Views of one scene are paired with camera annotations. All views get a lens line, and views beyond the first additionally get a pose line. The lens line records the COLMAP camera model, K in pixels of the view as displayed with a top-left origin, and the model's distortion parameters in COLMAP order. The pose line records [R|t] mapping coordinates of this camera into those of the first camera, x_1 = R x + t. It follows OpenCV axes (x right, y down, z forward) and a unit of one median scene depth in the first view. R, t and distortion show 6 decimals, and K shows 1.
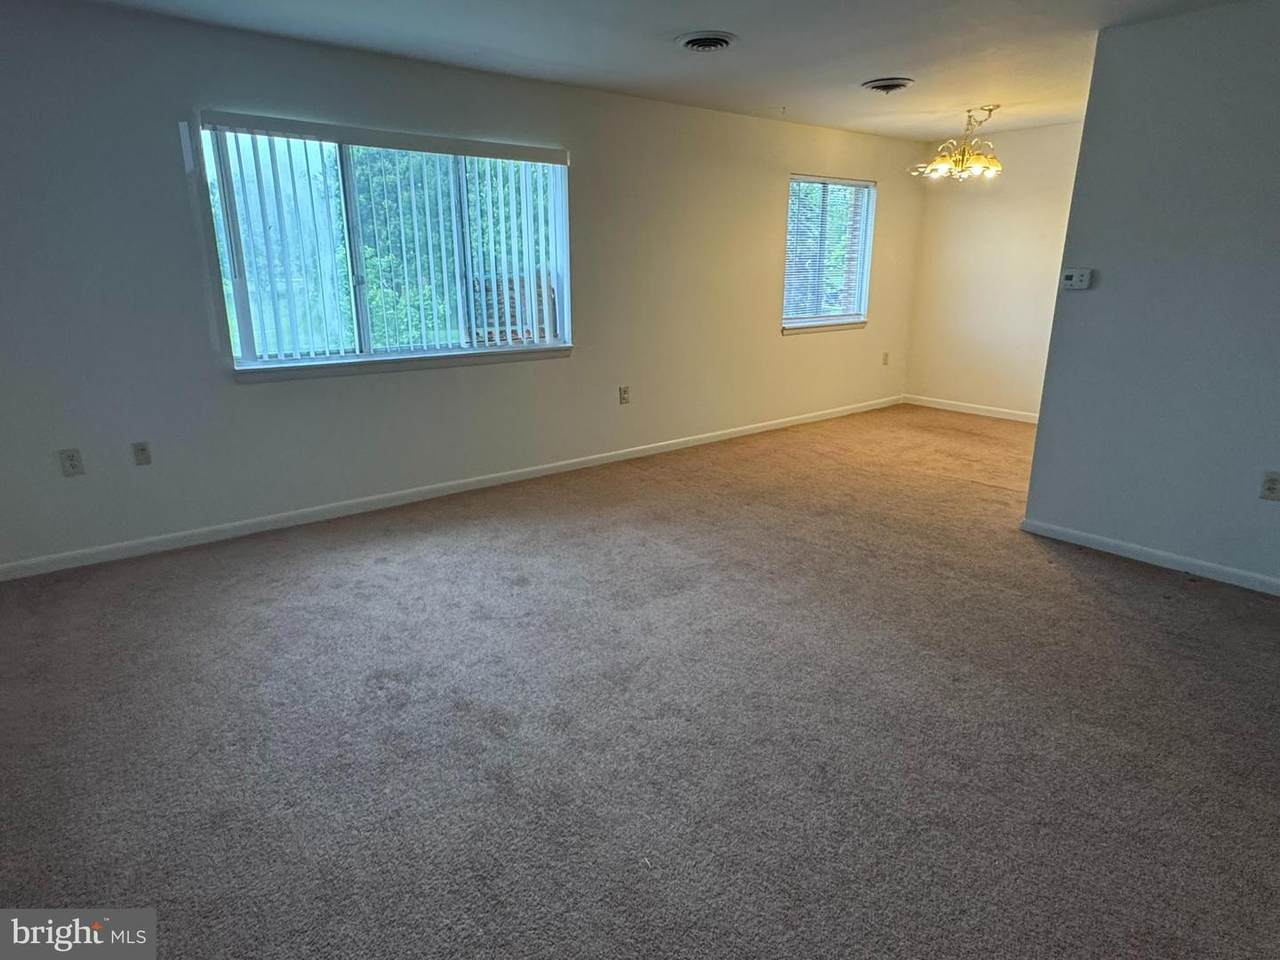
lens RADIAL K [[718.2, 0, 633.1], [0, 718.2, 479.6], [0, 0, 1]] dist [-0.014443, 0.002367]
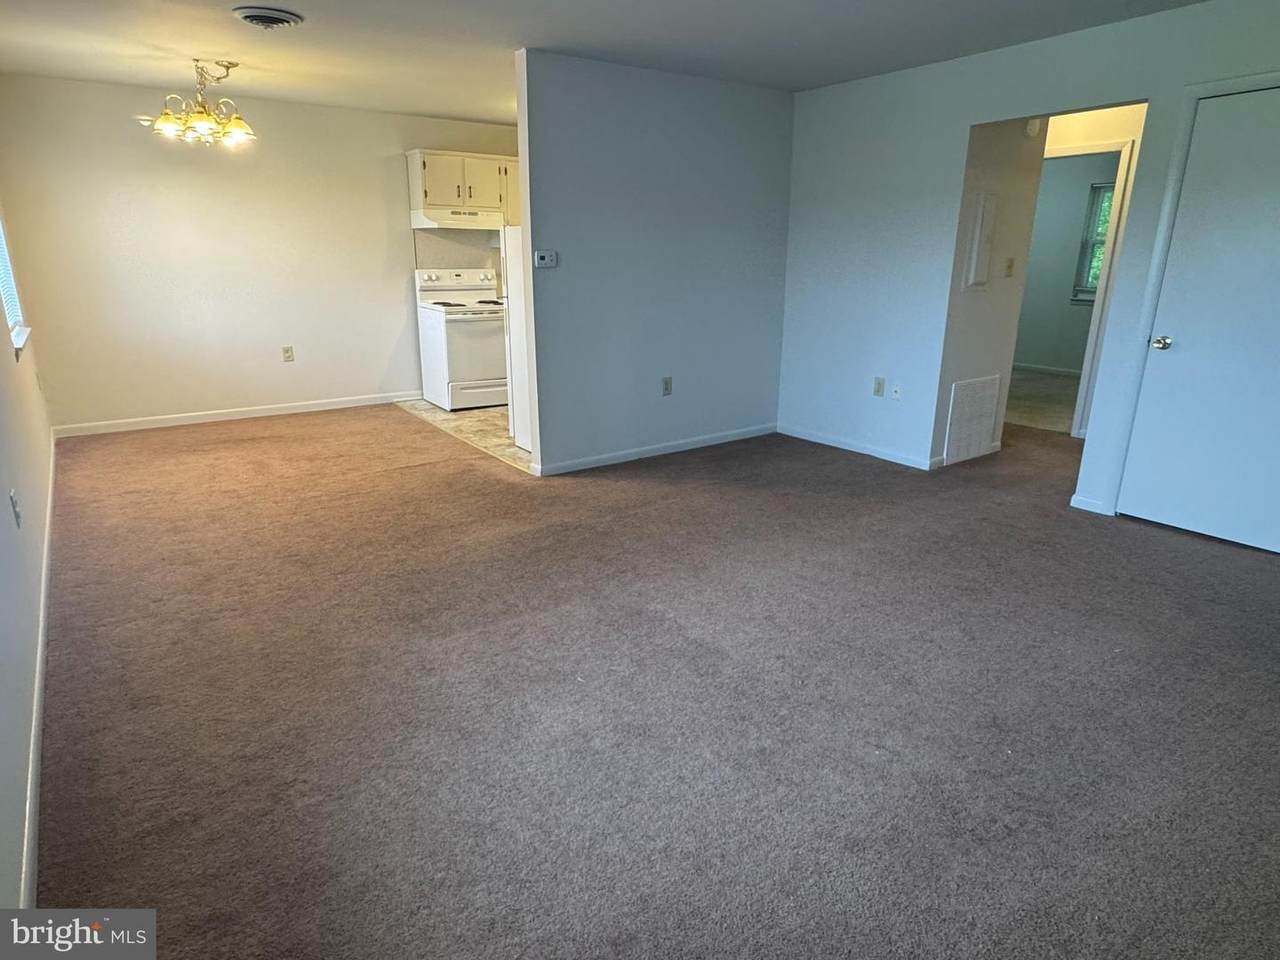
lens RADIAL K [[718.2, 0, 633.1], [0, 718.2, 479.6], [0, 0, 1]] dist [-0.014443, 0.002367]
pose [[0.079869, -0.291130, 0.953344, -0.564540], [0.279415, 0.924595, 0.258942, -0.188245], [-0.956843, 0.245697, 0.155192, 0.686431]]
